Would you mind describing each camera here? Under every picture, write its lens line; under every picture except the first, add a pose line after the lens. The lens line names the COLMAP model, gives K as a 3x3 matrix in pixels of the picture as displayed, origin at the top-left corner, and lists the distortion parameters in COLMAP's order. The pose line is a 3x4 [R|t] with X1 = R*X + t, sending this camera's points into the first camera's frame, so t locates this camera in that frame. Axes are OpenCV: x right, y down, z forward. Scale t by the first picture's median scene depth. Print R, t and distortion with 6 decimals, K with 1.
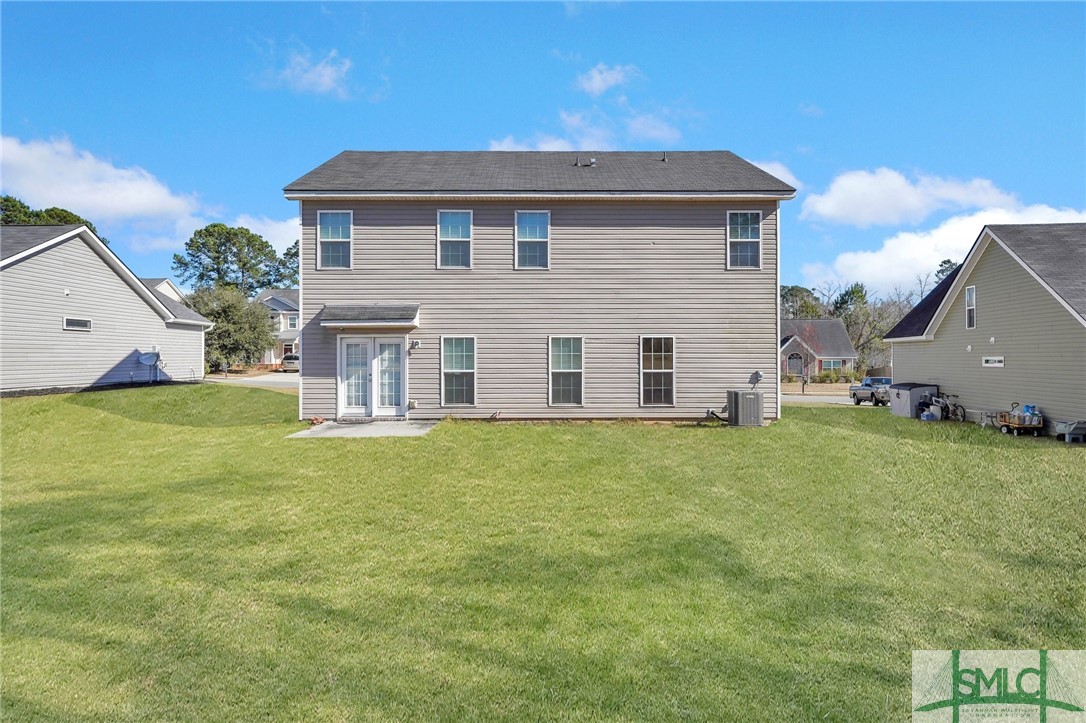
lens RADIAL K [[654.4, 0, 542.2], [0, 654.4, 359.4], [0, 0, 1]] dist [-0.003339, -0.000481]
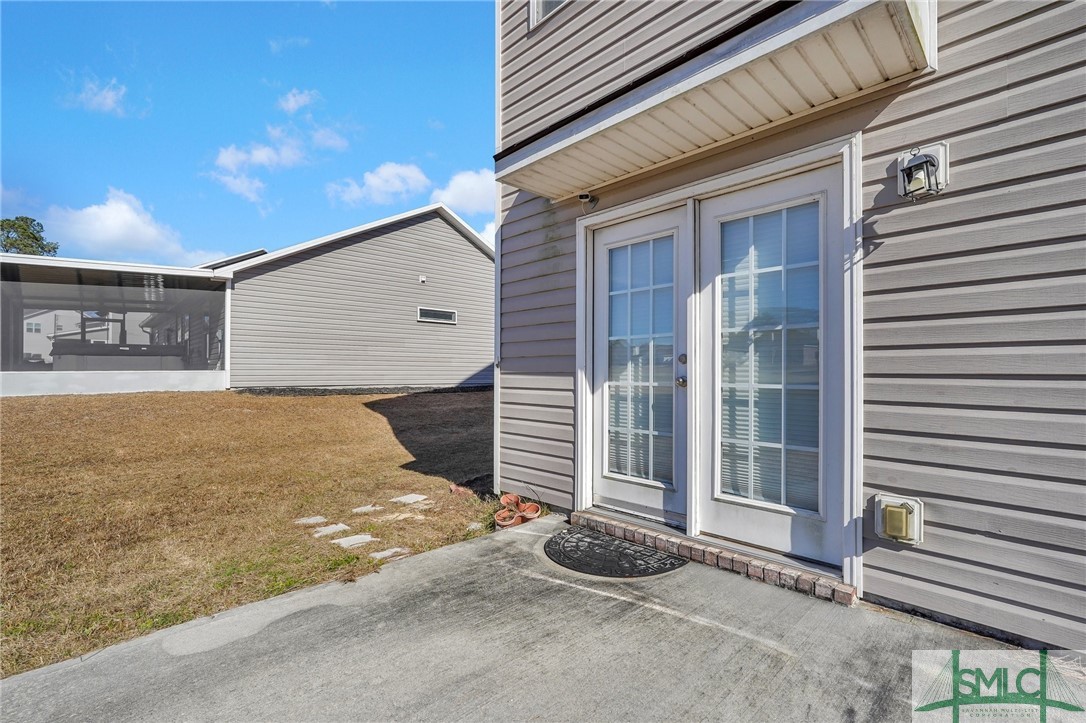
lens RADIAL K [[487.4, 0, 543.8], [0, 487.4, 366.7], [0, 0, 1]] dist [-0.004629, -0.000260]
pose [[0.677609, -0.005608, -0.735401, -0.164746], [-0.007148, 0.999873, -0.014211, 0.029692], [0.735387, 0.014886, 0.677483, 0.839603]]
